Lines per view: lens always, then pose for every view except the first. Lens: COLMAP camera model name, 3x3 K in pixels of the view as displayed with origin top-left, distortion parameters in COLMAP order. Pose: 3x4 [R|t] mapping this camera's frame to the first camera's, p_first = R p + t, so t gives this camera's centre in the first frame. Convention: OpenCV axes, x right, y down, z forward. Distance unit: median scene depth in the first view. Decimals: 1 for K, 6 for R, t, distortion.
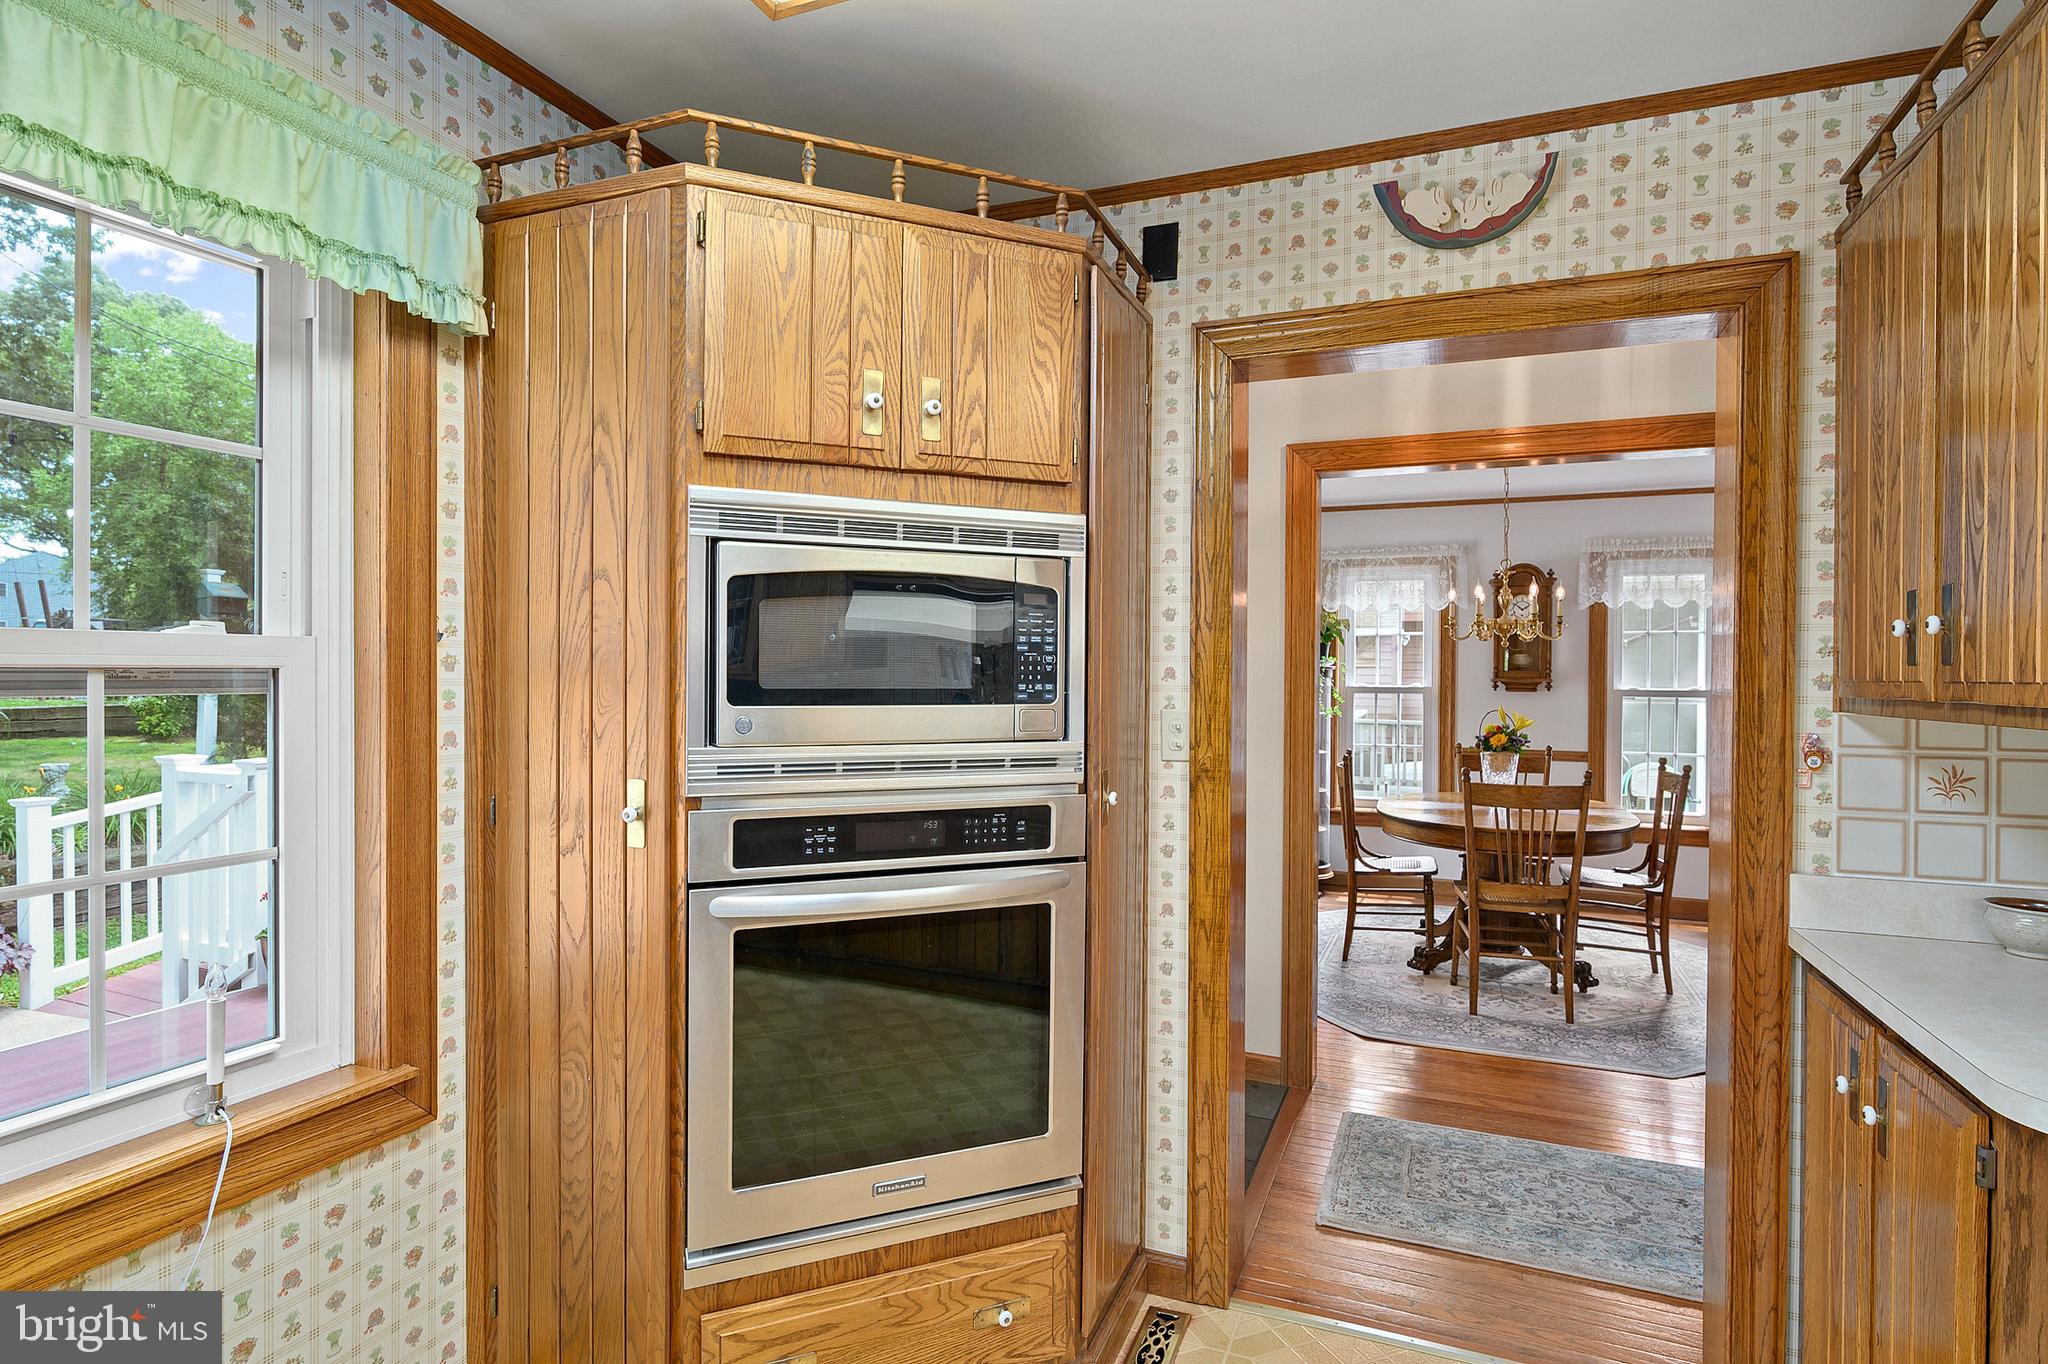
lens RADIAL K [[1056.6, 0, 1022.4], [0, 1056.6, 679.5], [0, 0, 1]] dist [-0.009538, 0.003440]
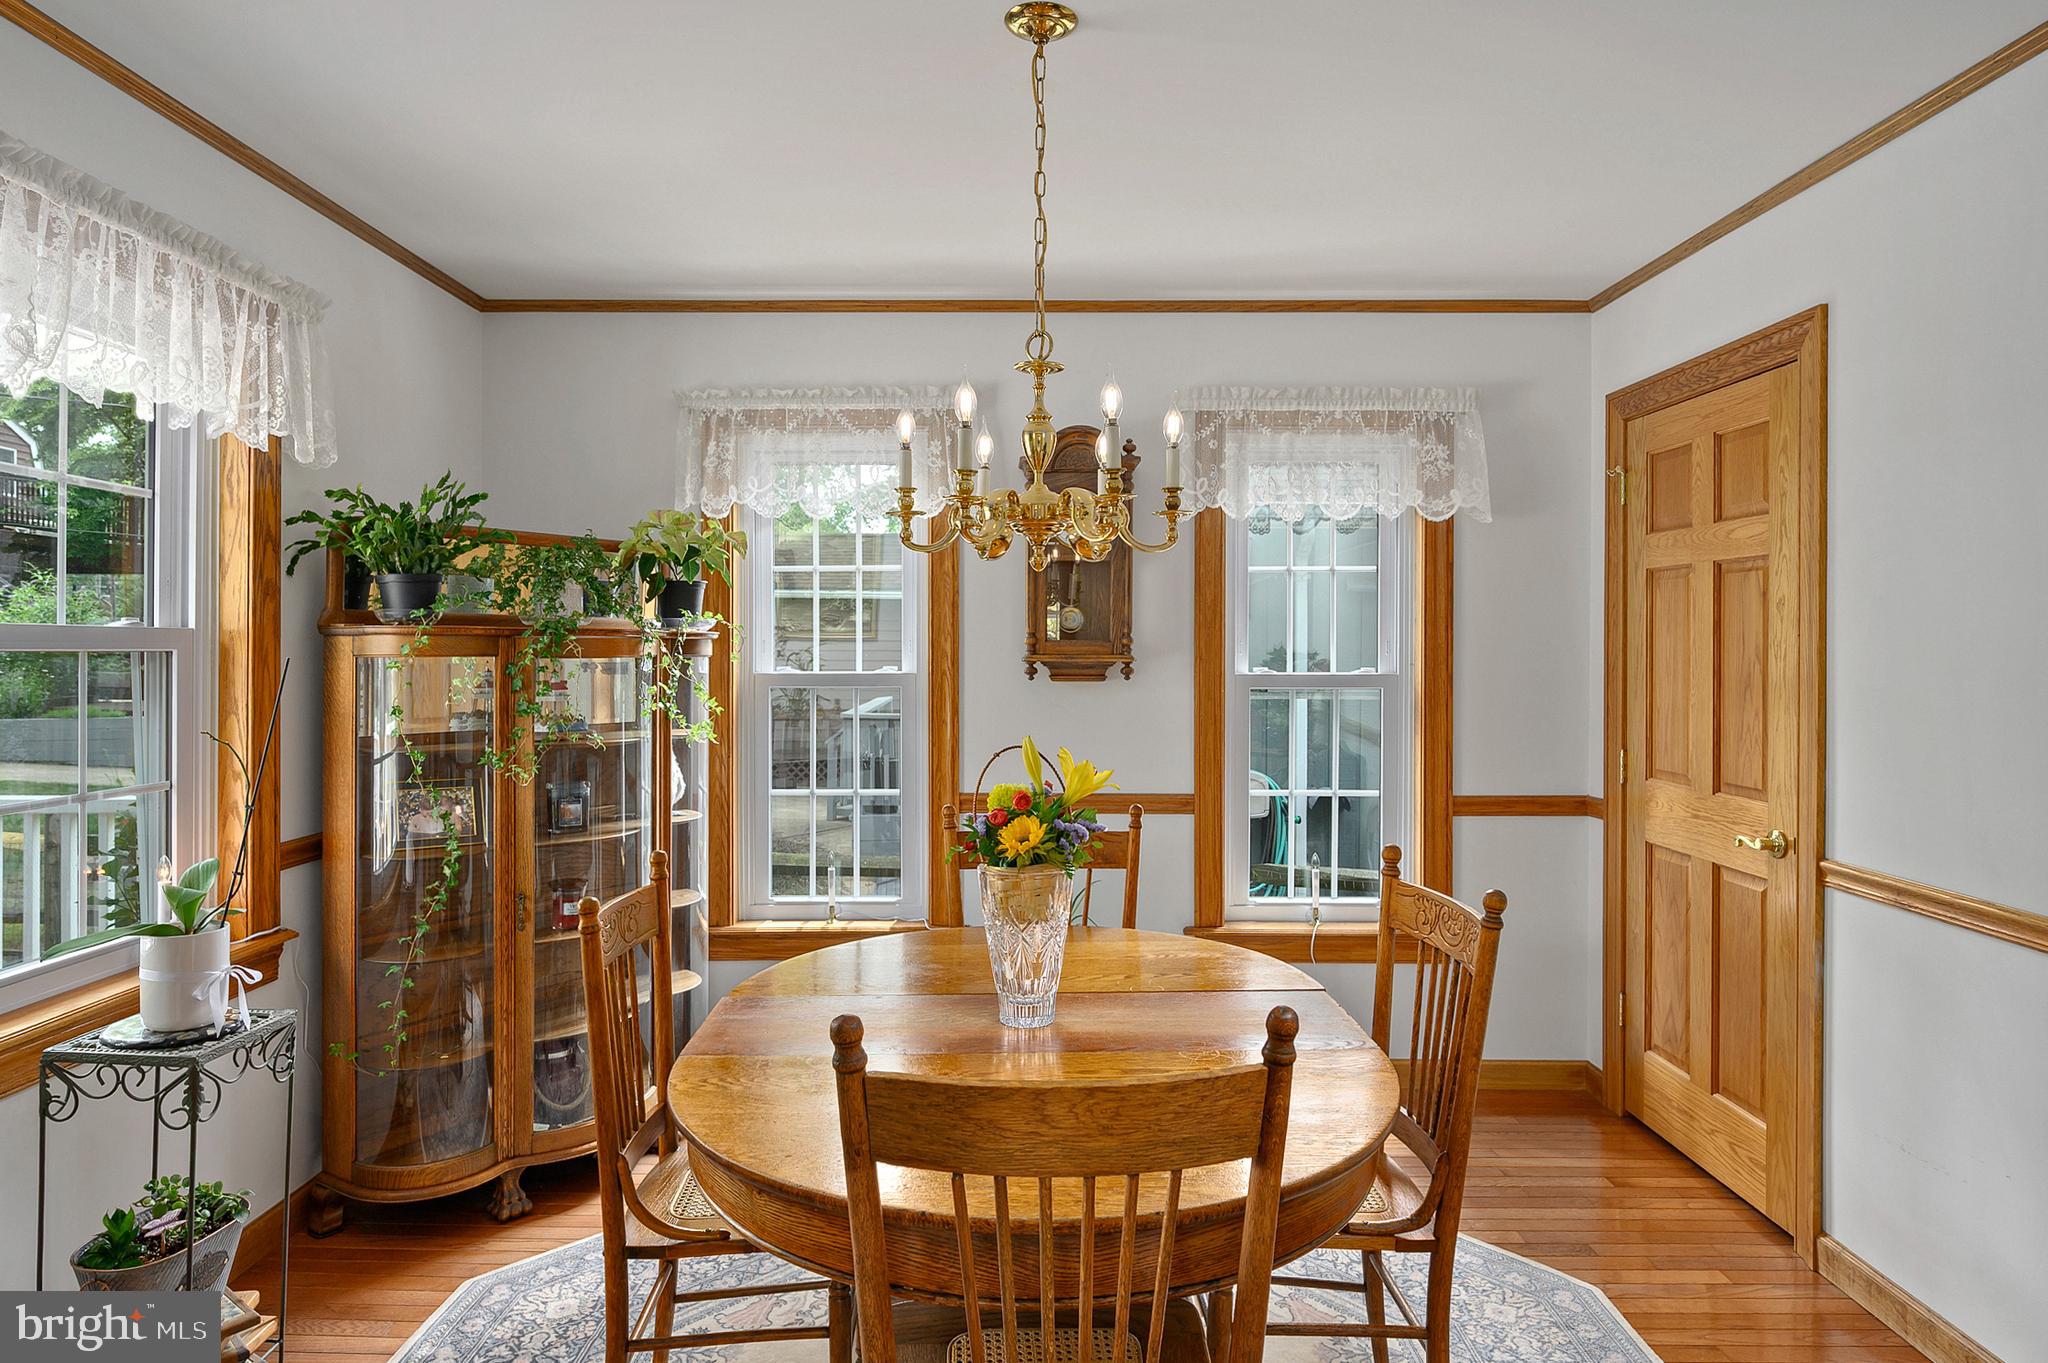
lens RADIAL K [[1201.6, 0, 1010.3], [0, 1201.6, 651.8], [0, 0, 1]] dist [0.006216, -0.001768]
pose [[0.925917, -0.005114, 0.377693, 0.229377], [0.008268, 0.999943, -0.006731, 0.000880], [-0.377637, 0.009355, 0.925907, 0.487557]]
